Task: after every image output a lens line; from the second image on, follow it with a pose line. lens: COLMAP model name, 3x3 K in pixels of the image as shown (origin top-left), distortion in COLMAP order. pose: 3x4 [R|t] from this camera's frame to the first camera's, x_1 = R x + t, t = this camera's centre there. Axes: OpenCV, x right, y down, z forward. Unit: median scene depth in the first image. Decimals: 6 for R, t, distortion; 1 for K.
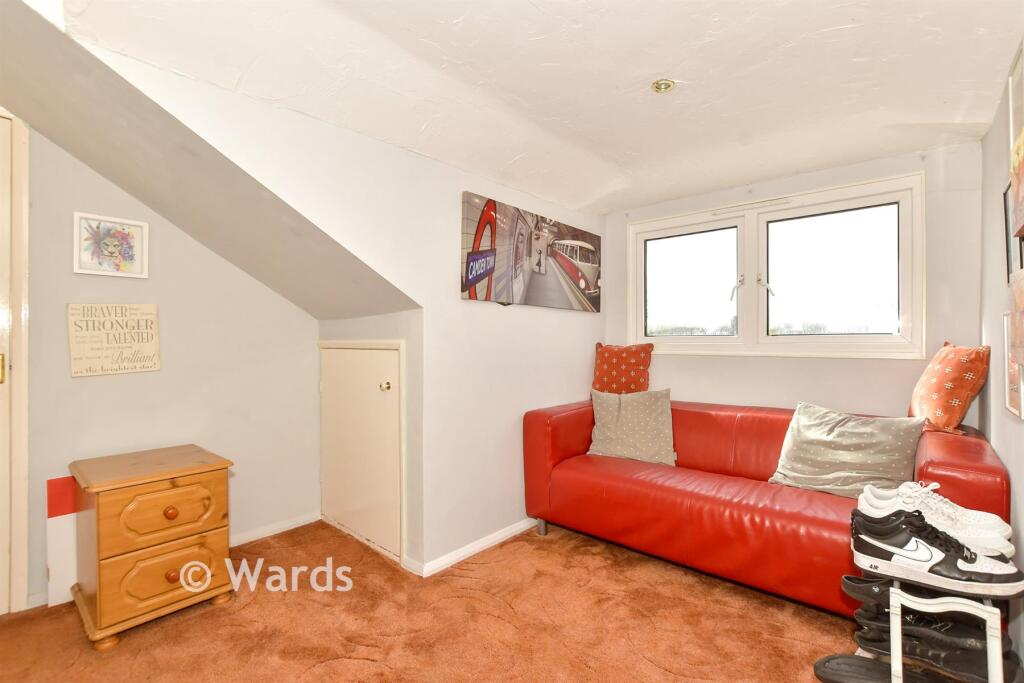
lens RADIAL K [[448.7, 0, 505.0], [0, 448.7, 342.9], [0, 0, 1]] dist [-0.000309, -0.015770]
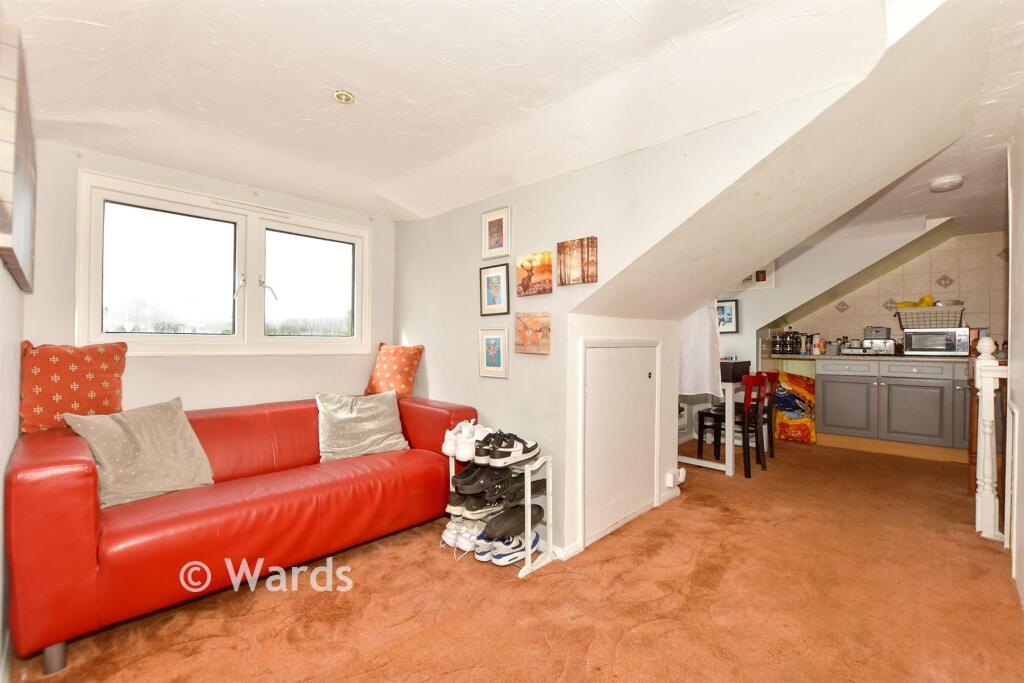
lens RADIAL K [[448.7, 0, 505.0], [0, 448.7, 342.9], [0, 0, 1]] dist [-0.000309, -0.015770]
pose [[0.043436, 0.002587, 0.999053, -0.486247], [-0.007436, 0.999970, -0.002266, -0.000988], [-0.999029, -0.007330, 0.043454, 0.416393]]
